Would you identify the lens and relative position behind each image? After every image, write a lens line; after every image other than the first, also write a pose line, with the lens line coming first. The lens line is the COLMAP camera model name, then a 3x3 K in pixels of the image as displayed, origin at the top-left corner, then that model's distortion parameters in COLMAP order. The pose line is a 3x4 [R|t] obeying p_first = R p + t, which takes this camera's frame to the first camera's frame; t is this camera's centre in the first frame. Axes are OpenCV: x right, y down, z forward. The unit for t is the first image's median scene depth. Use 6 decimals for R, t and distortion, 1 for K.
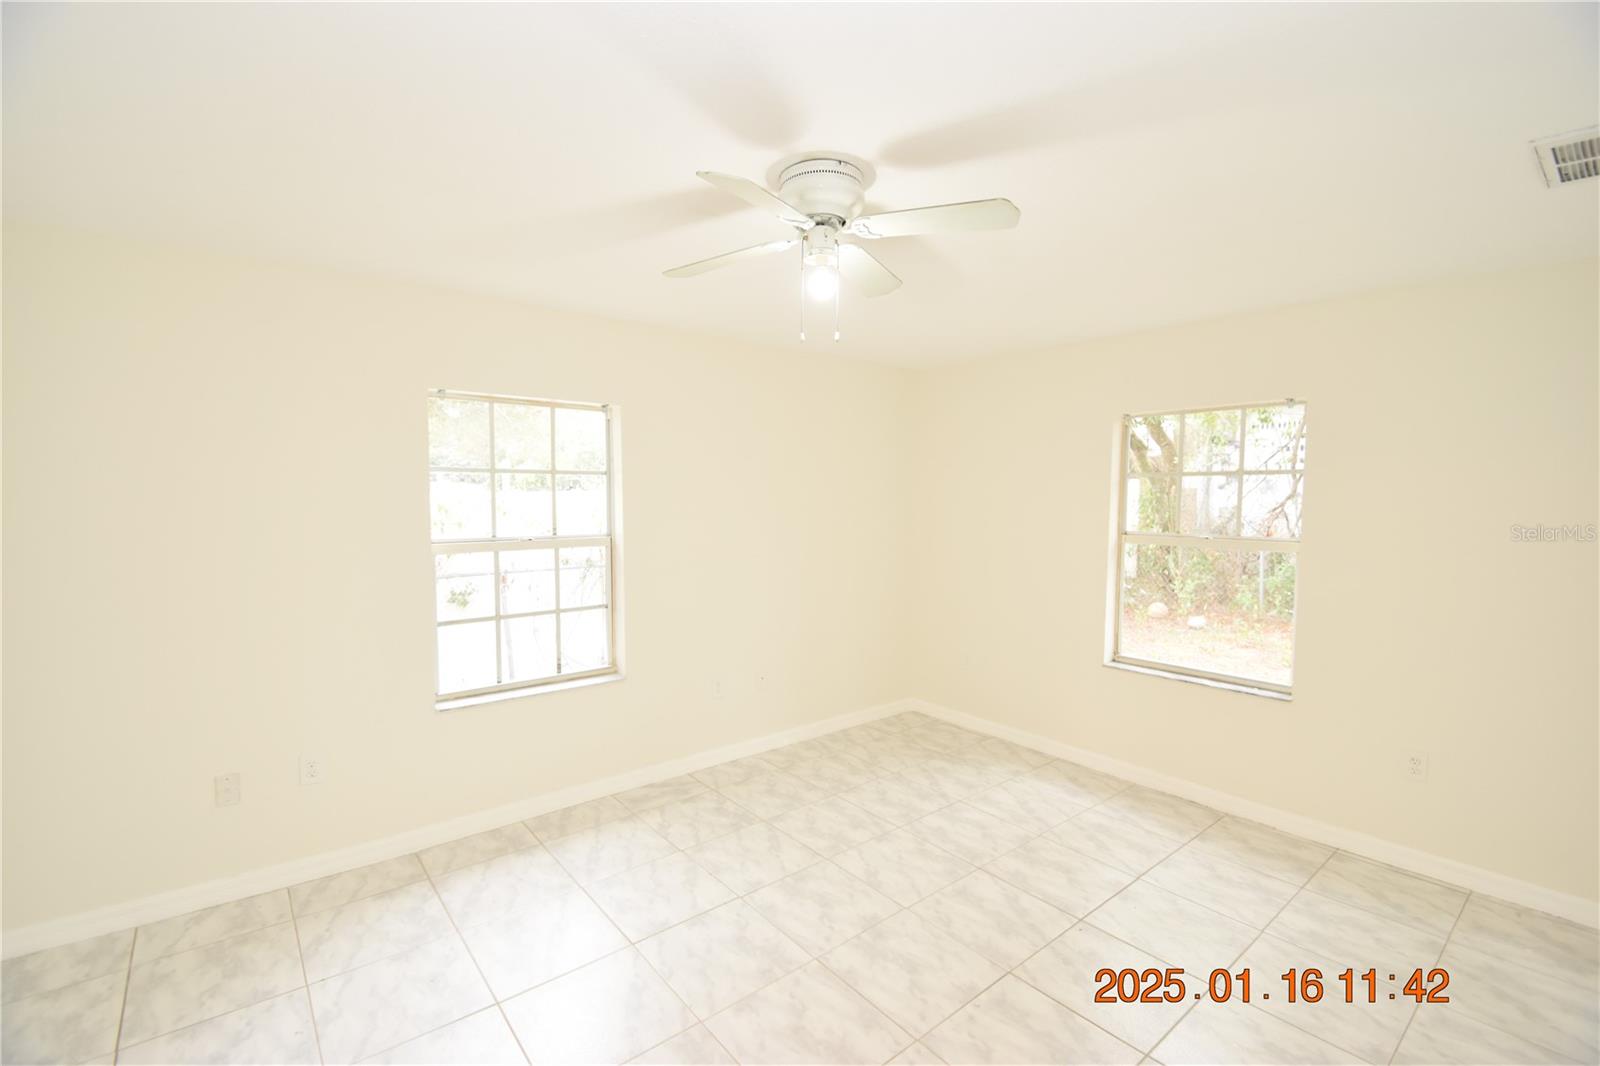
lens RADIAL K [[698.5, 0, 784.0], [0, 698.5, 544.4], [0, 0, 1]] dist [0.005061, -0.010792]
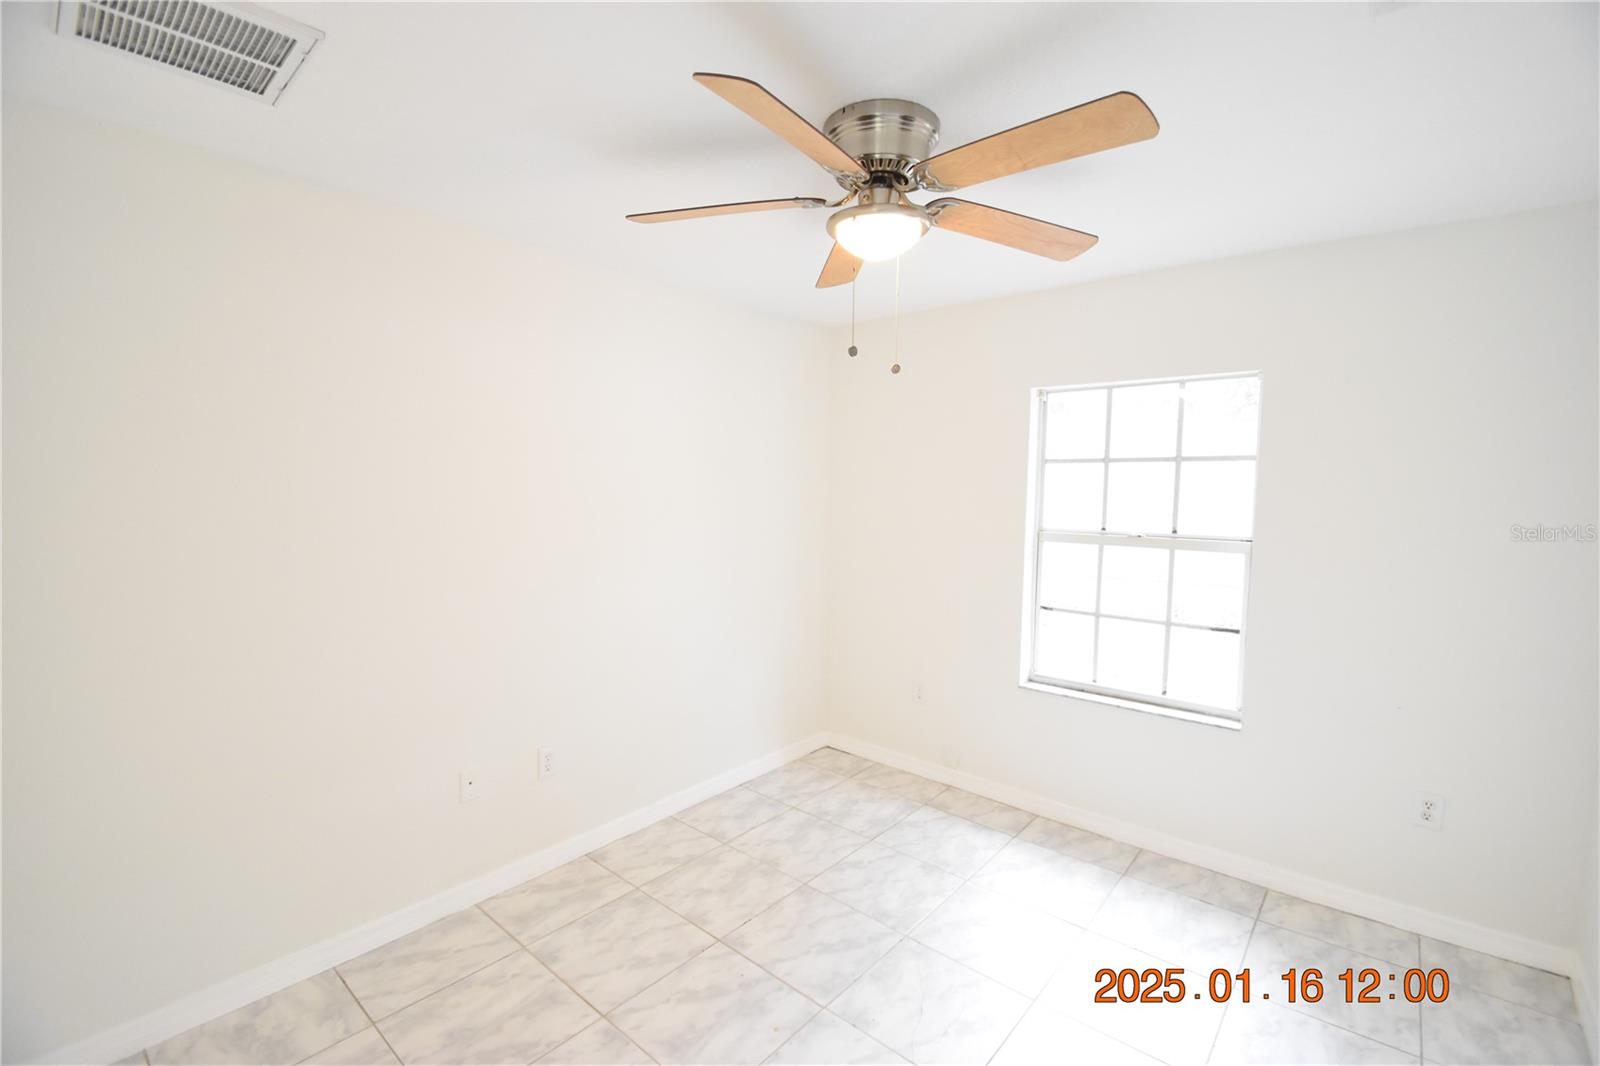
lens RADIAL K [[698.5, 0, 809.6], [0, 698.5, 549.1], [0, 0, 1]] dist [0.005061, -0.010792]
pose [[0.183557, 0.084948, -0.979332, 0.444757], [-0.089723, 0.993548, 0.069364, -0.014771], [0.978906, 0.075137, 0.189995, 0.426843]]
